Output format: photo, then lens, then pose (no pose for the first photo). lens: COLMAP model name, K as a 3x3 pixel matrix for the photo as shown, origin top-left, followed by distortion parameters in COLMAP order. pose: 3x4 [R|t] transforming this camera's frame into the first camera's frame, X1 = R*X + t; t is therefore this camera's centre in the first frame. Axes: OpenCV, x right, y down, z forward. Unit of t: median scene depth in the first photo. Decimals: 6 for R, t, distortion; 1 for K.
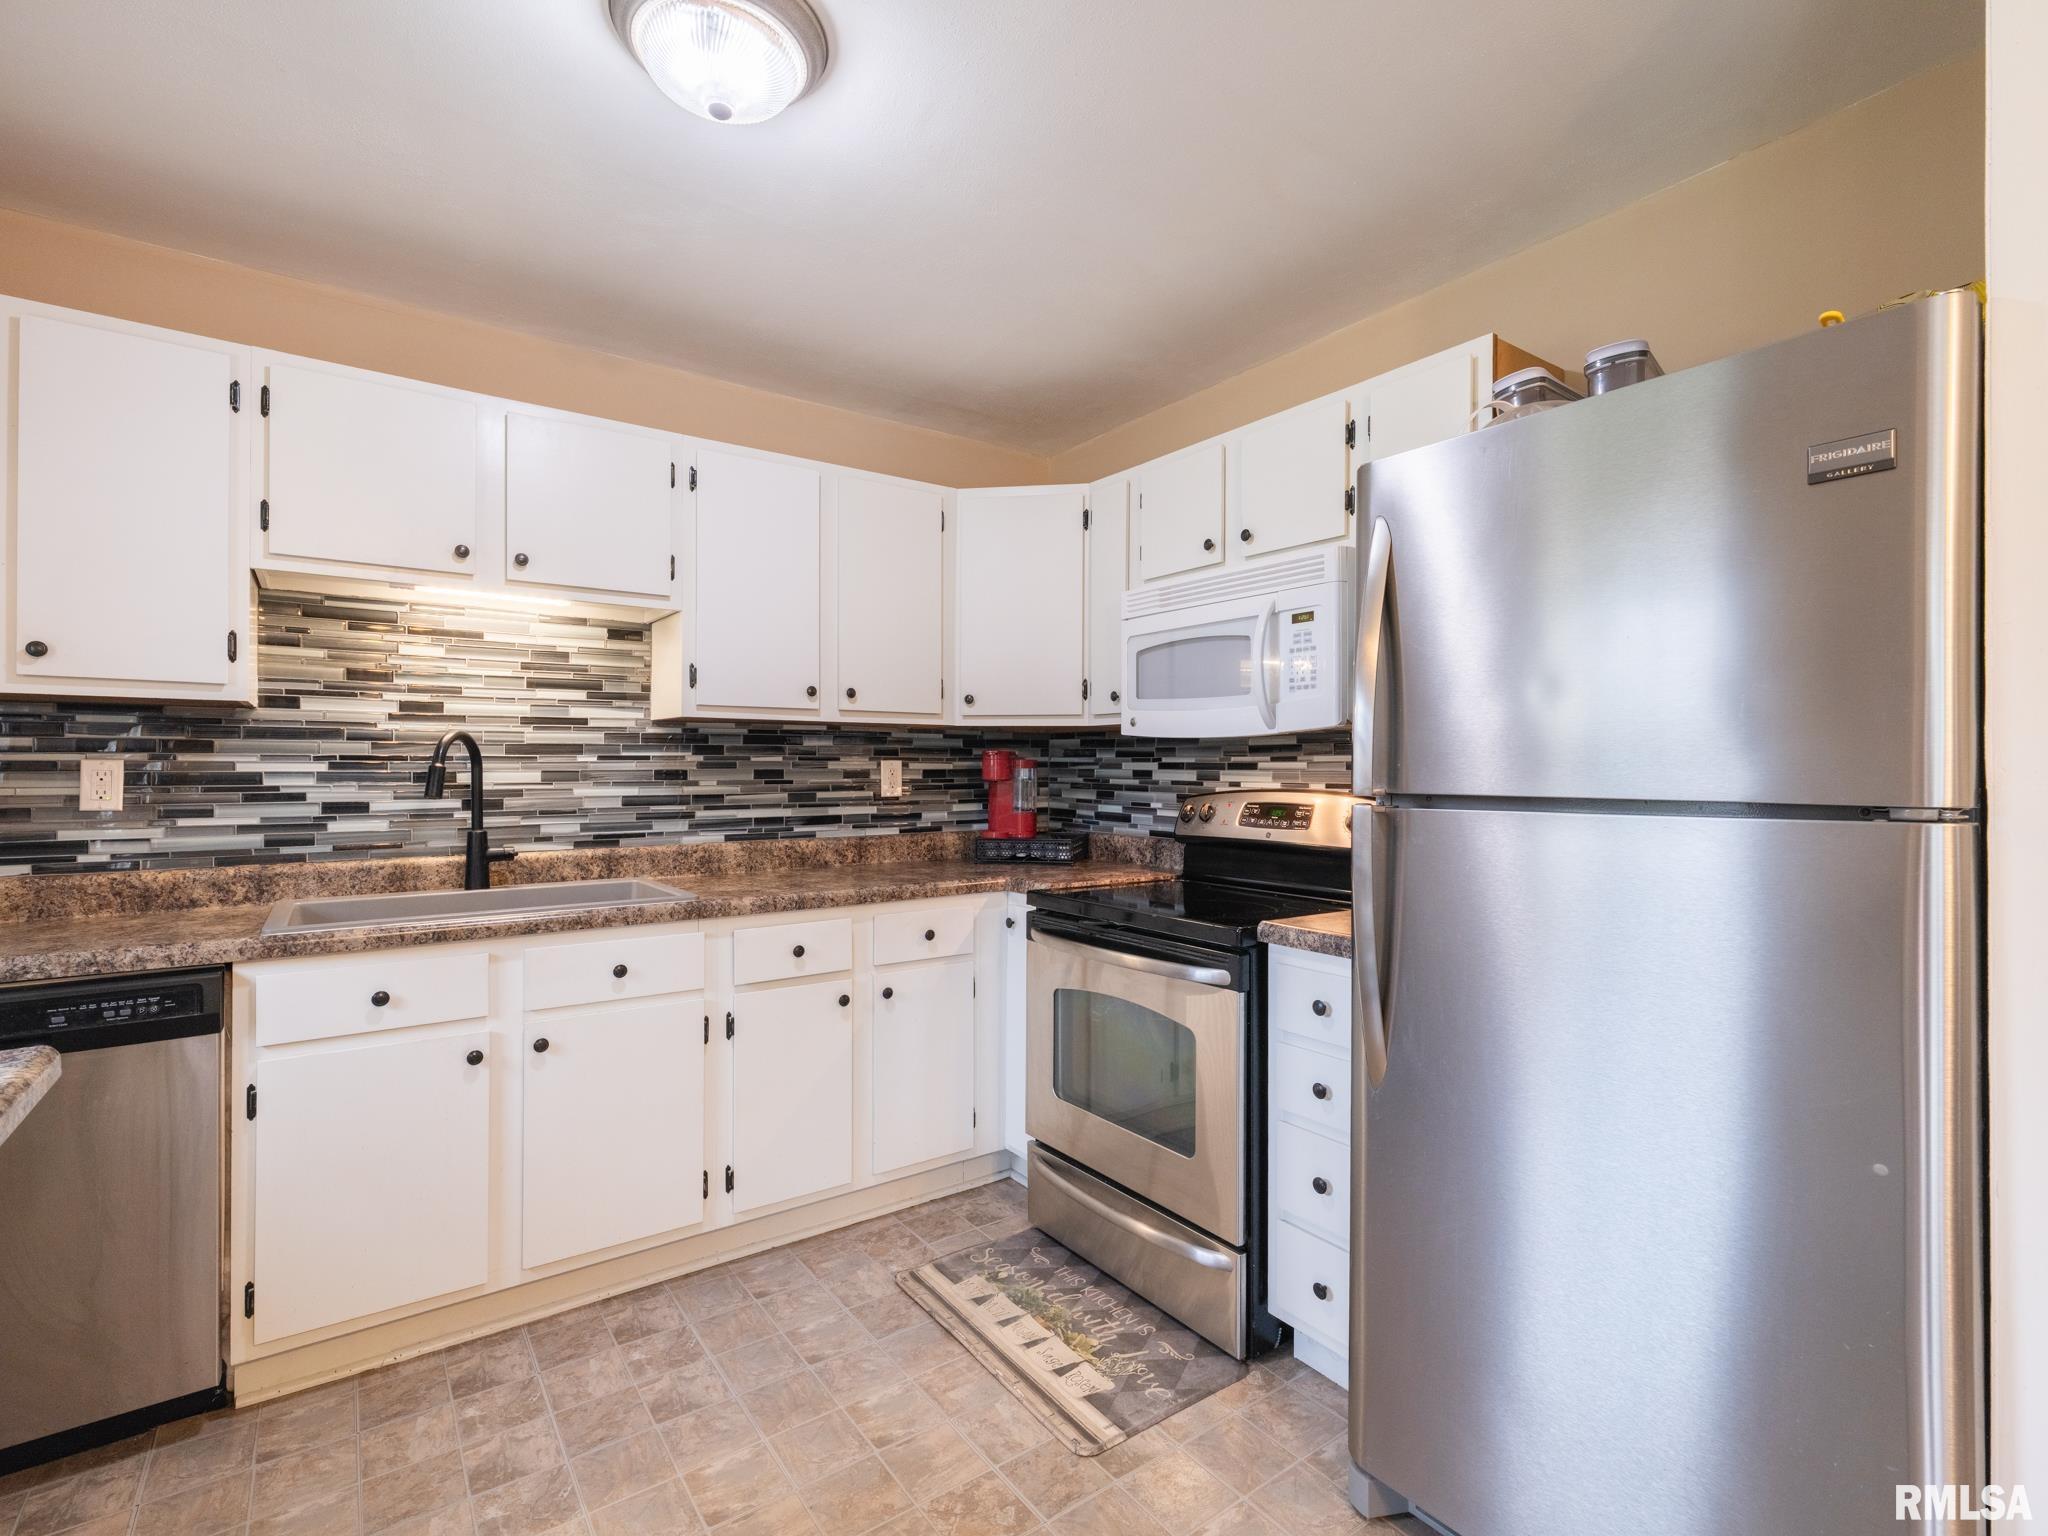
lens RADIAL K [[957.8, 0, 1013.8], [0, 957.8, 767.2], [0, 0, 1]] dist [-0.002083, 0.001058]
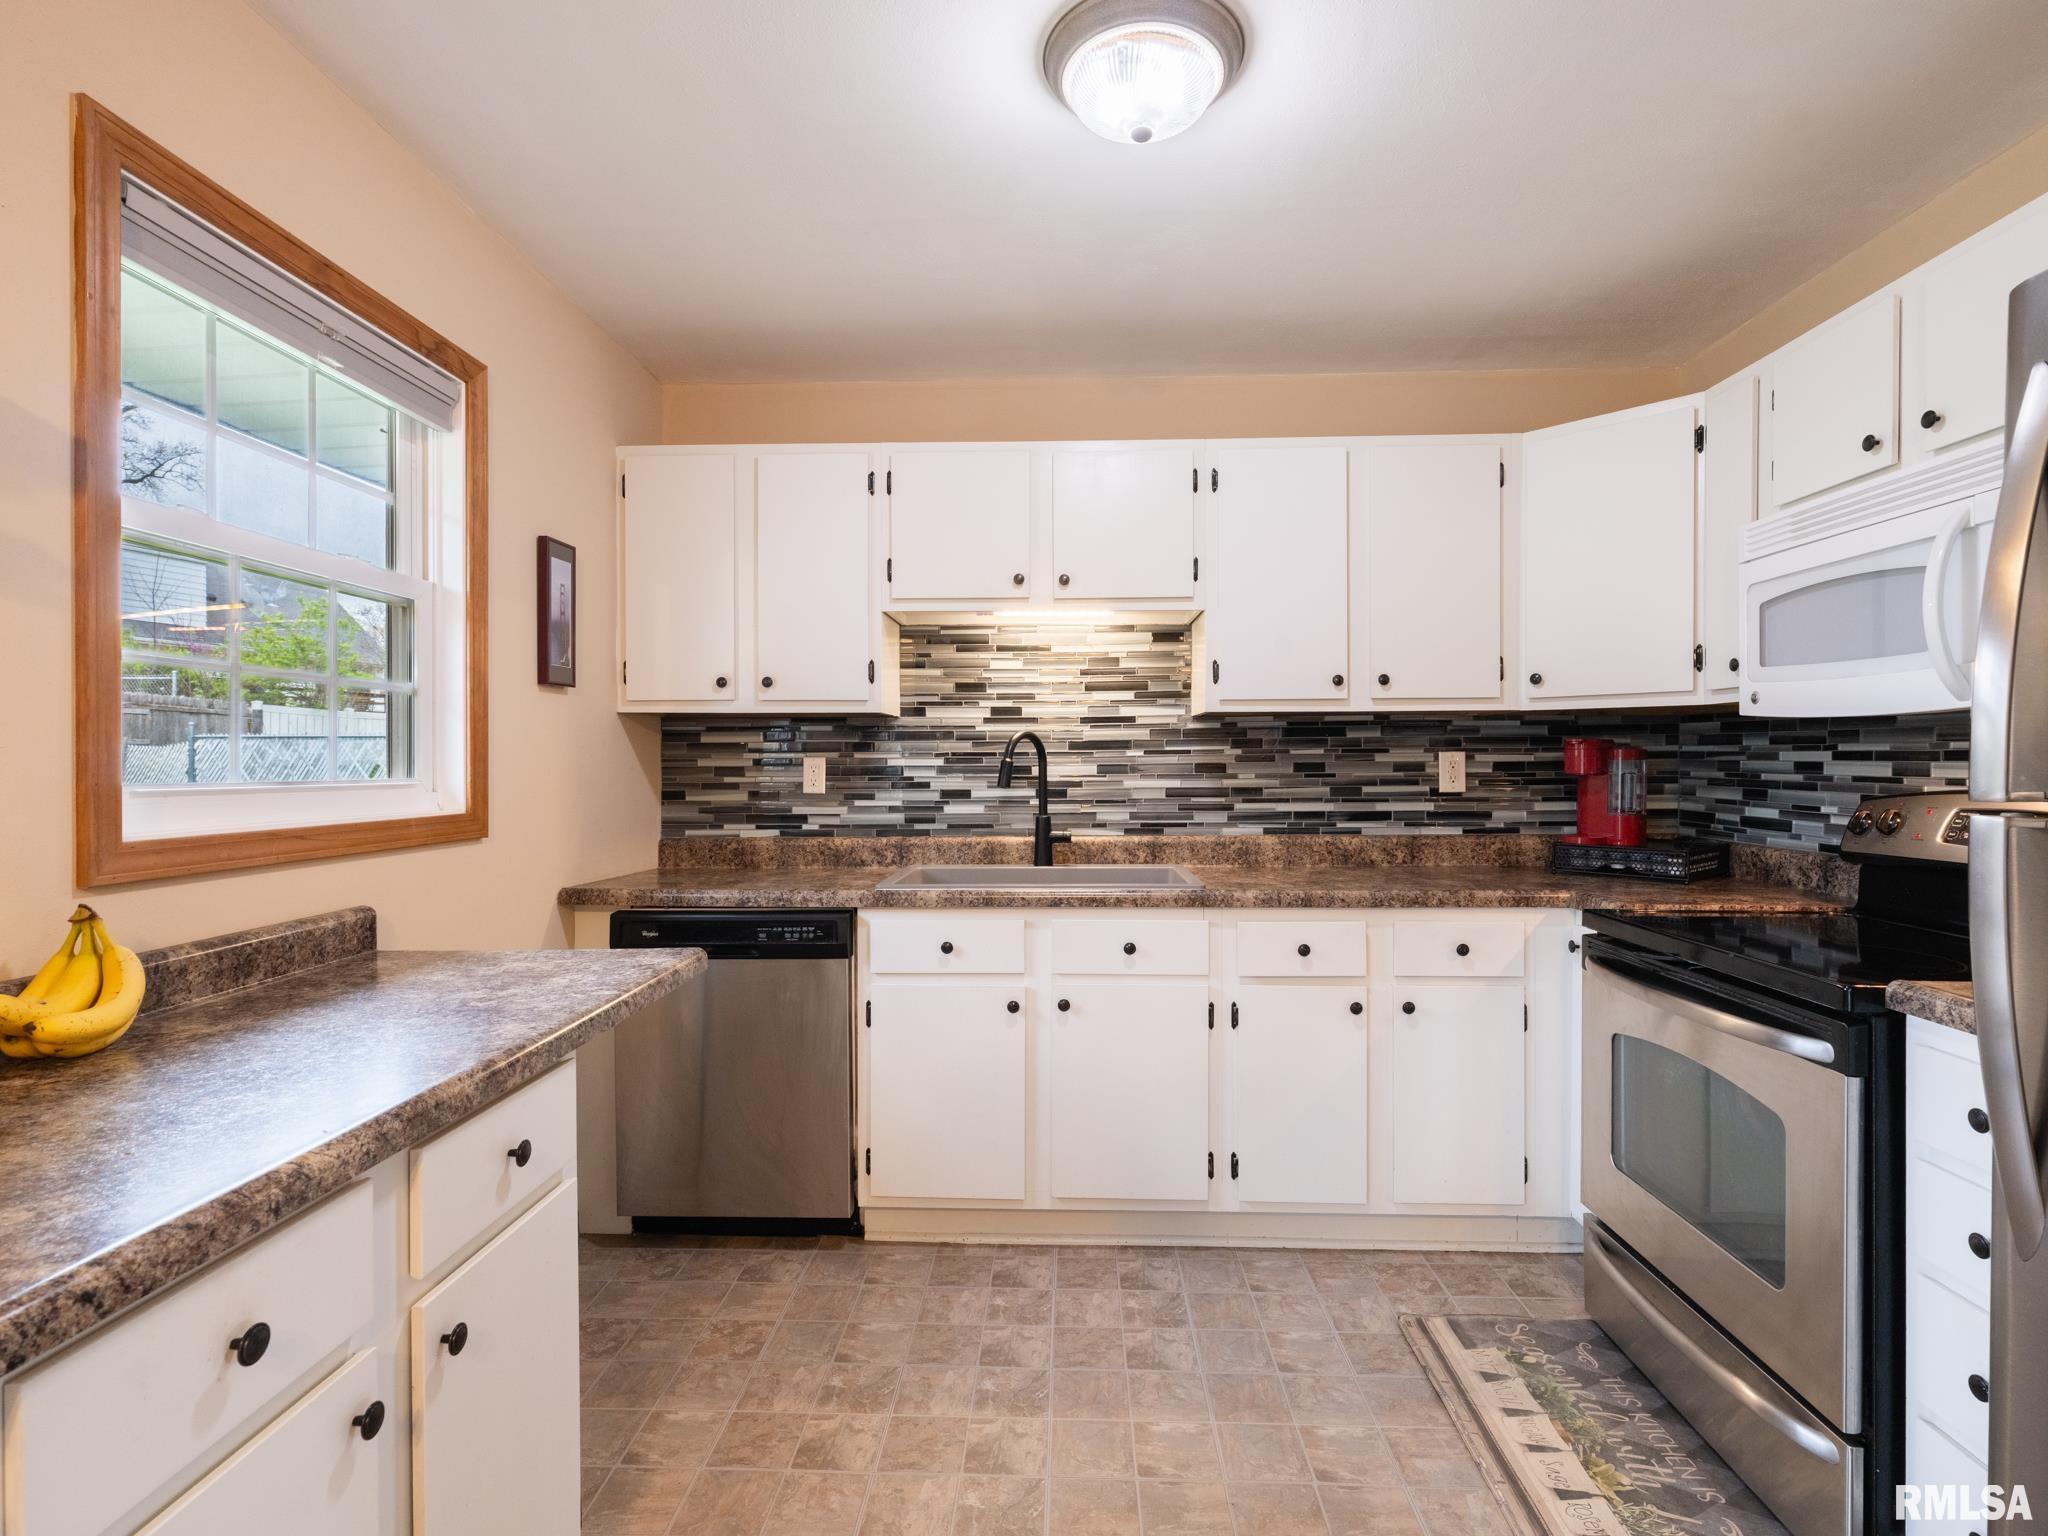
lens RADIAL K [[978.1, 0, 1024.0], [0, 978.1, 768.0], [0, 0, 1]] dist [-0.001065, 0.001171]
pose [[0.788832, 0.000252, -0.614609, 0.153696], [0.005200, 0.999961, 0.007084, -0.000700], [0.614587, -0.008785, 0.788800, 0.044479]]
